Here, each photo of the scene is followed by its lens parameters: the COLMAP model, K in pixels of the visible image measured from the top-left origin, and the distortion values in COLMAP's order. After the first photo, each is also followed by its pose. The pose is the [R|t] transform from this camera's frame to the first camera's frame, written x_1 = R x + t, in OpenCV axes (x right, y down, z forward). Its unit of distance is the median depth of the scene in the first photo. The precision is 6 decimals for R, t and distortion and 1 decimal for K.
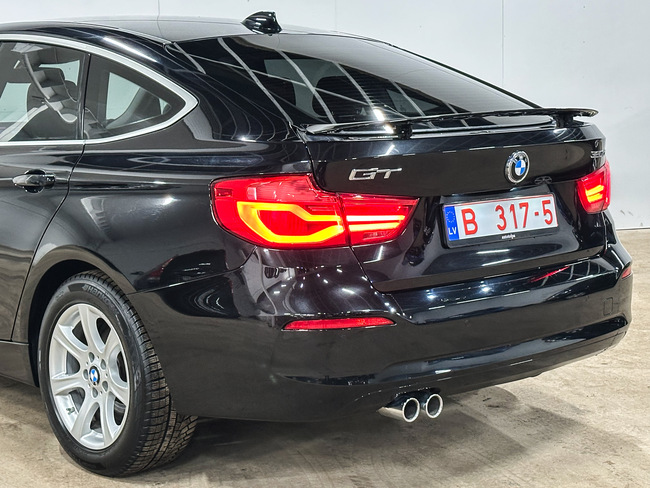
lens RADIAL K [[1336.8, 0, 325.0], [0, 1336.8, 244.0], [0, 0, 1]] dist [0.218030, 0.182814]
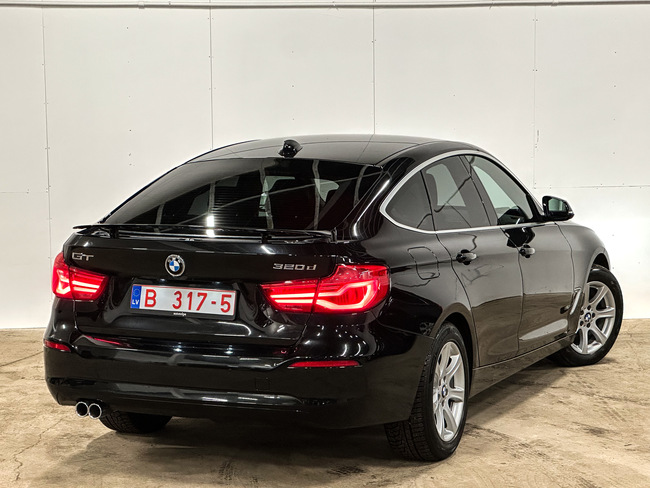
lens RADIAL K [[1601.5, 0, 325.0], [0, 1601.5, 244.0], [0, 0, 1]] dist [-0.515640, 13.434089]
pose [[0.399707, 0.096384, -0.911561, 1.749144], [-0.126996, 0.990689, 0.049064, -0.183217], [0.907803, 0.096153, 0.408226, 0.453981]]
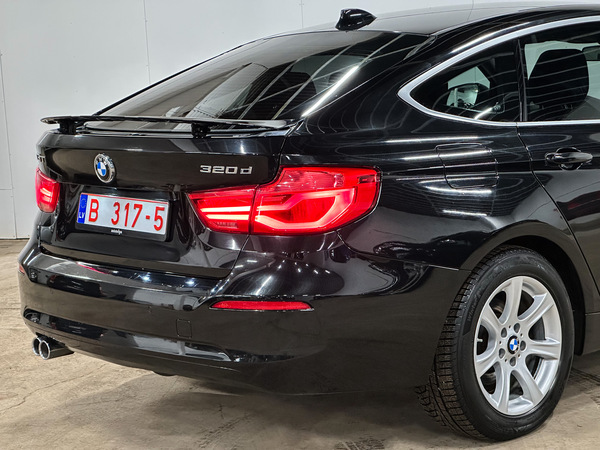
lens RADIAL K [[1342.7, 0, 288.5], [0, 1342.7, 223.1], [0, 0, 1]] dist [0.193719, 0.728725]
pose [[-0.011582, 0.141037, -0.989937, 1.236887], [-0.092240, 0.985631, 0.141503, -0.182799], [0.995669, 0.092951, 0.001593, 1.155636]]
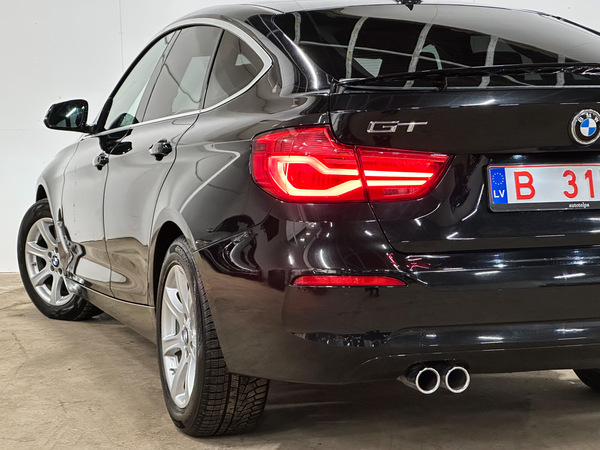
lens RADIAL K [[1342.7, 0, 288.5], [0, 1342.7, 223.1], [0, 0, 1]] dist [0.193719, 0.728725]
pose [[0.917821, 0.028958, -0.395937, 0.323248], [-0.052105, 0.997496, -0.047830, 0.060876], [0.393561, 0.064530, 0.917031, 0.093682]]
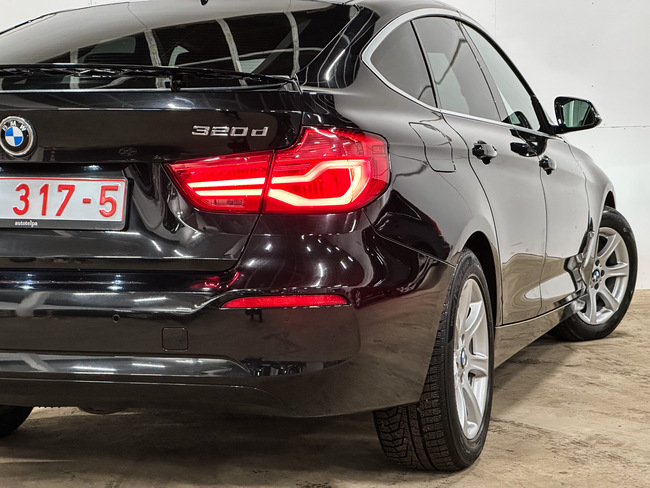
lens RADIAL K [[1454.6, 0, 312.6], [0, 1454.6, 242.0], [0, 0, 1]] dist [0.193719, 0.728725]
pose [[0.465090, 0.069433, -0.882536, 1.009590], [-0.114014, 0.993315, 0.018064, -0.030435], [0.877890, 0.092220, 0.469898, 0.750961]]
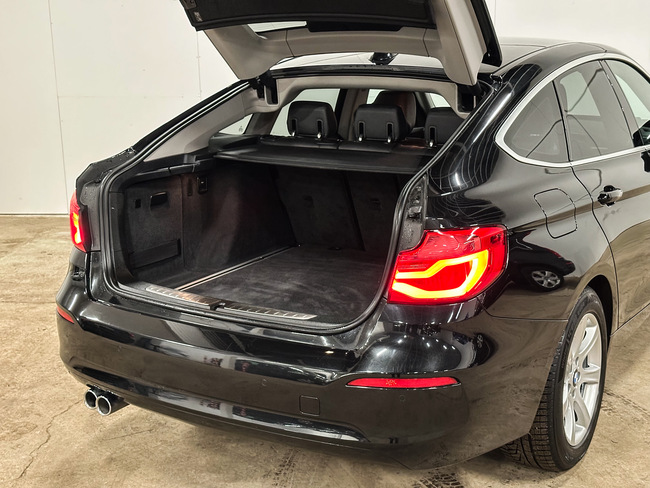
lens RADIAL K [[910.8, 0, 325.0], [0, 910.8, 244.0], [0, 0, 1]] dist [0.106055, -0.011059]
pose [[0.259647, 0.229915, -0.937935, 0.803101], [-0.127180, 0.970927, 0.202795, -0.190381], [0.957292, 0.066631, 0.281339, 0.907835]]
